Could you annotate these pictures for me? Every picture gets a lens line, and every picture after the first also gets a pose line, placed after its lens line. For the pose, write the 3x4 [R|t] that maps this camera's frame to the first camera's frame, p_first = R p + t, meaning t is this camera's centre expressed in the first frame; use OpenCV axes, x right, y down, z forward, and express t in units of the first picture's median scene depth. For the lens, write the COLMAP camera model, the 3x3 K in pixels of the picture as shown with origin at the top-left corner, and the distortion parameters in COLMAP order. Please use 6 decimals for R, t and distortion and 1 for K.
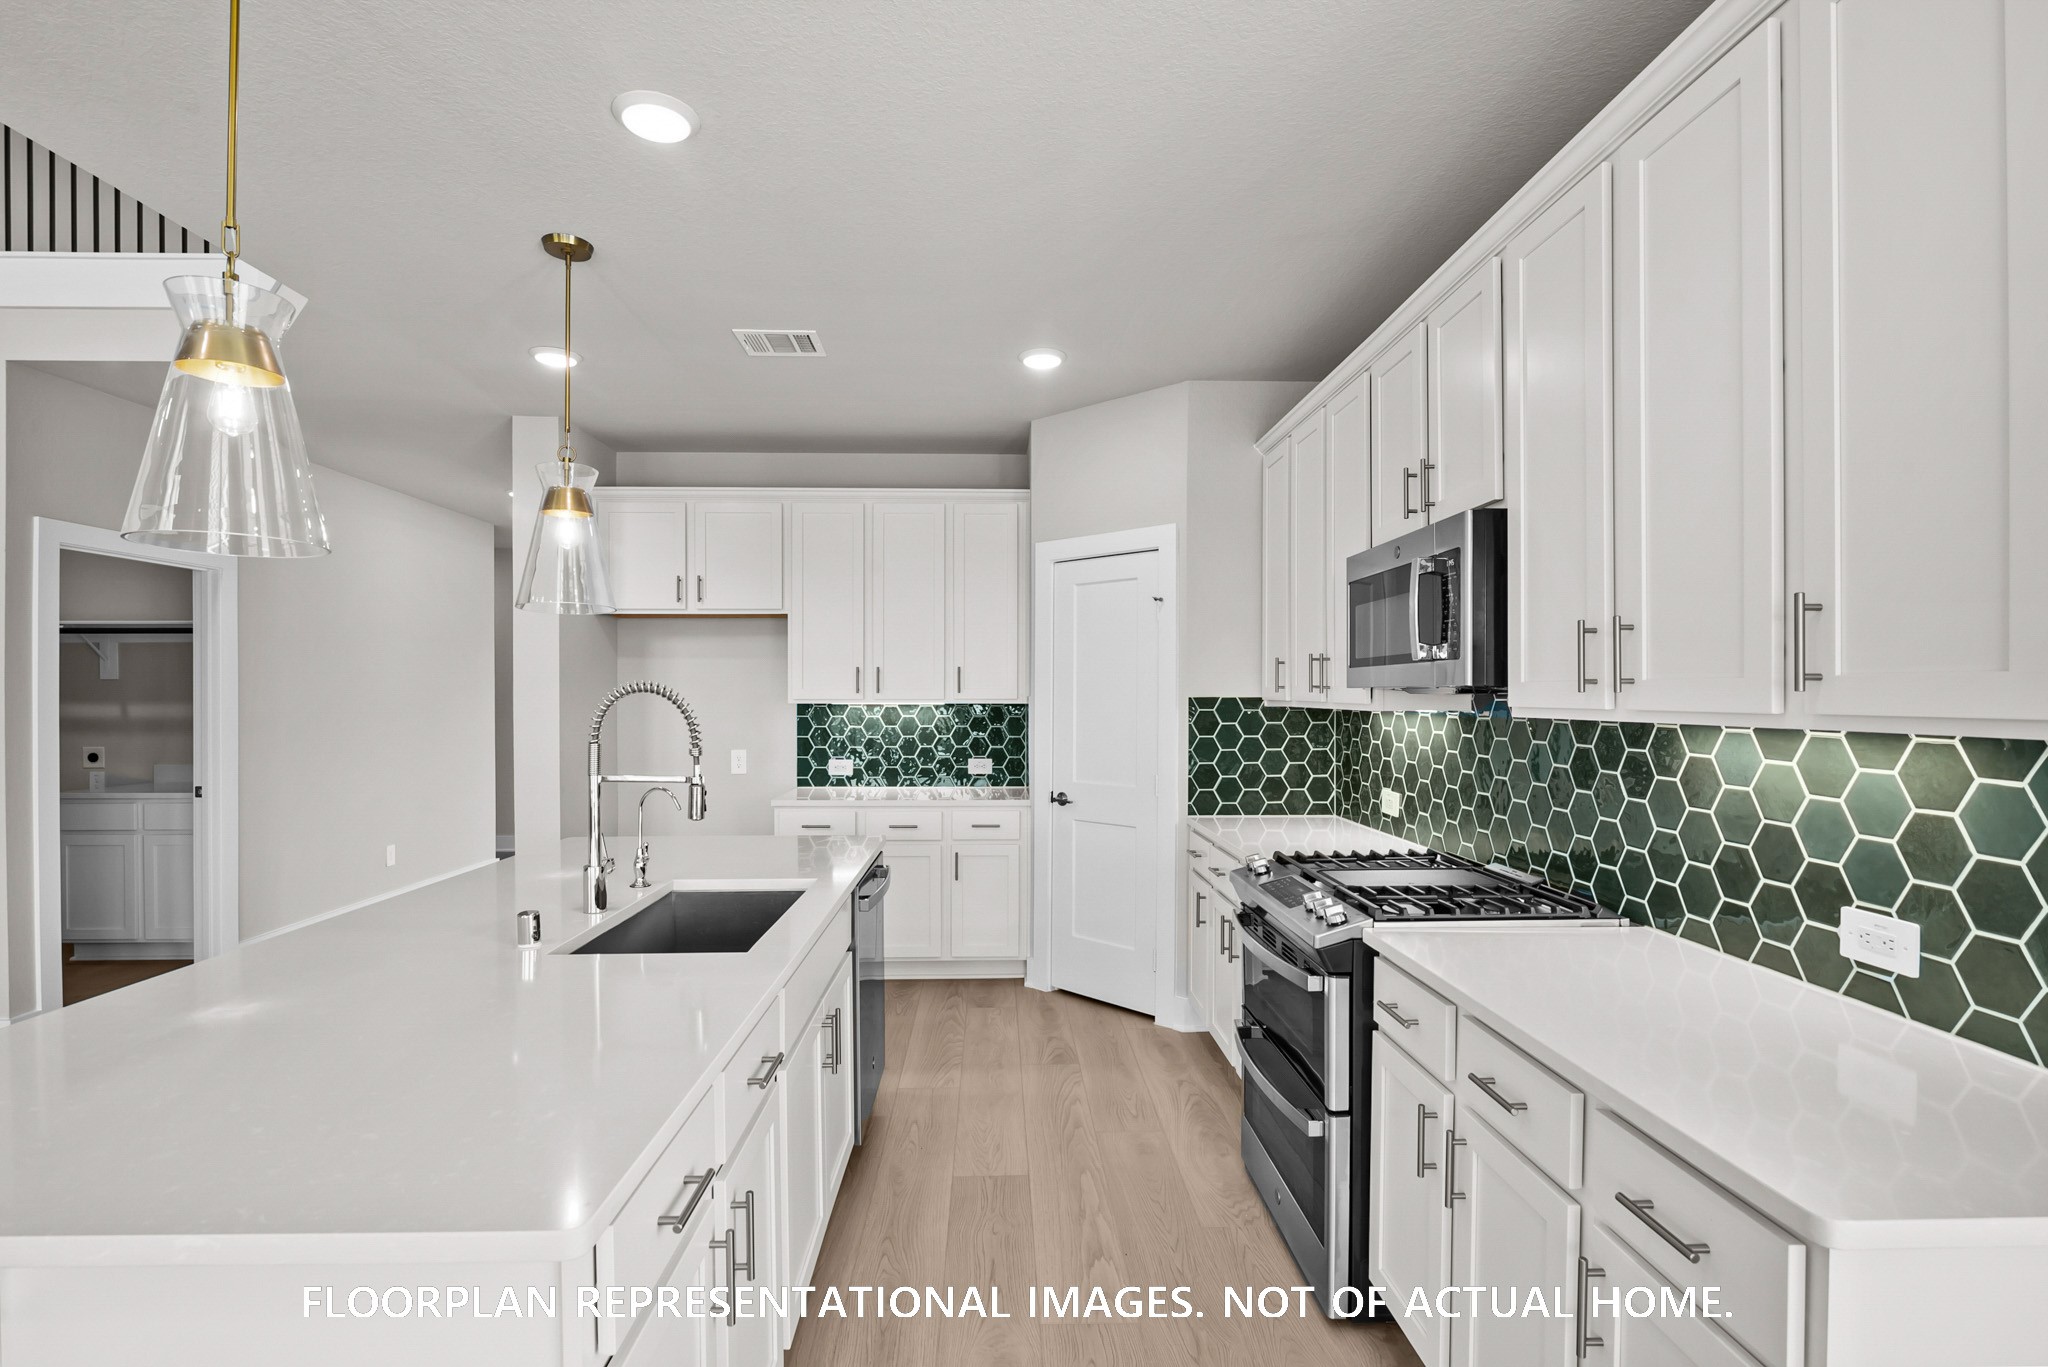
lens RADIAL K [[952.1, 0, 1023.5], [0, 952.1, 690.9], [0, 0, 1]] dist [-0.013592, -0.001077]
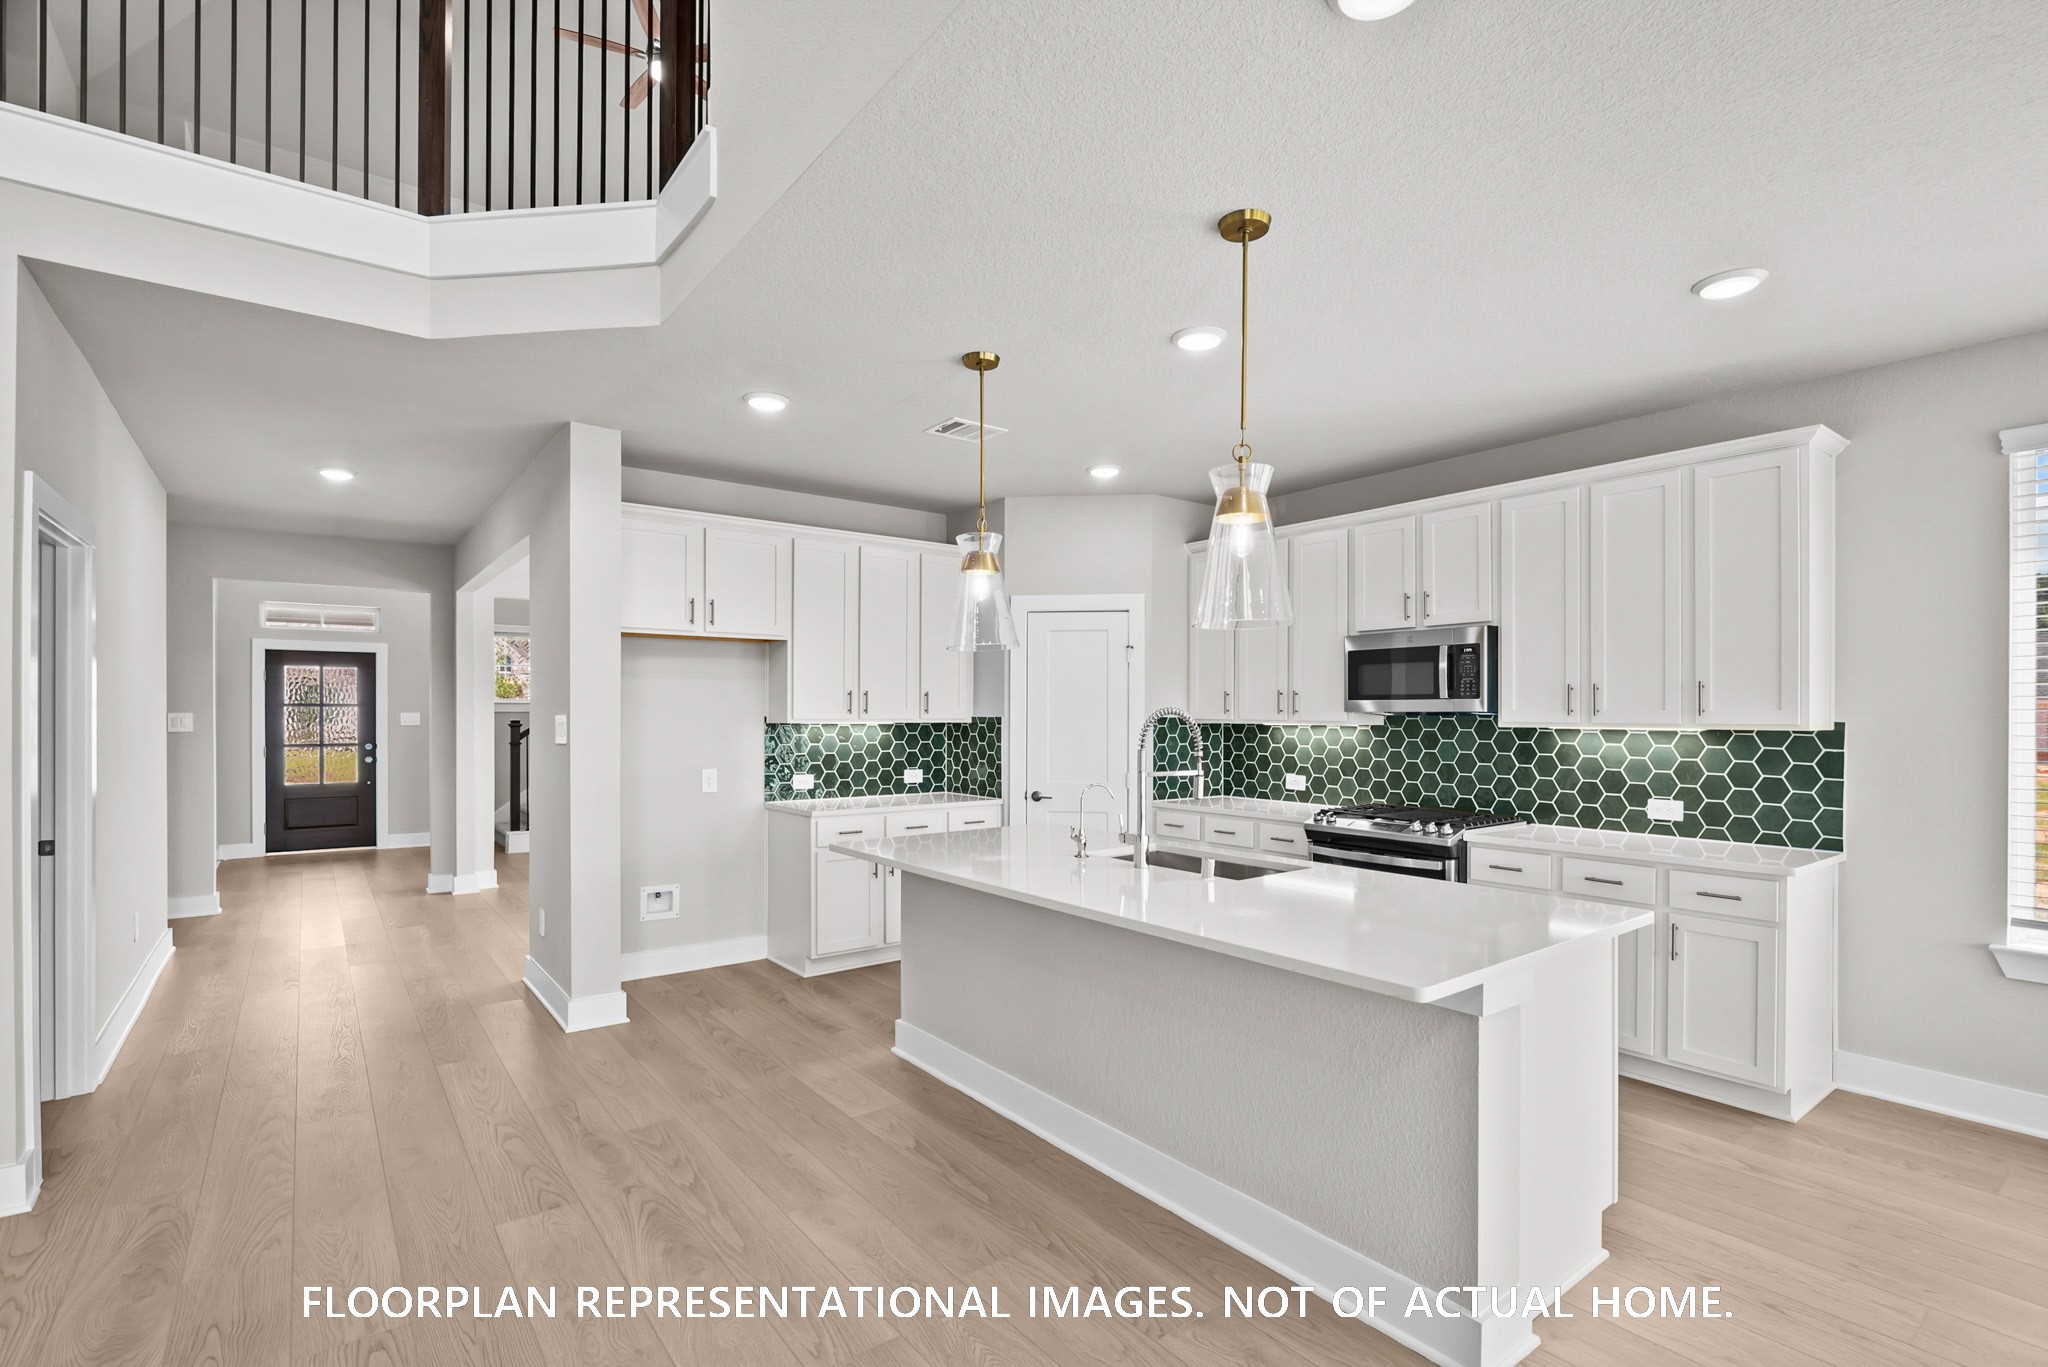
lens RADIAL K [[952.1, 0, 1023.4], [0, 952.1, 714.7], [0, 0, 1]] dist [-0.013592, -0.001077]
pose [[0.814080, 0.000395, 0.580753, -0.871721], [-0.003186, 0.999988, 0.003786, -0.002156], [-0.580745, -0.004932, 0.814071, -0.046952]]
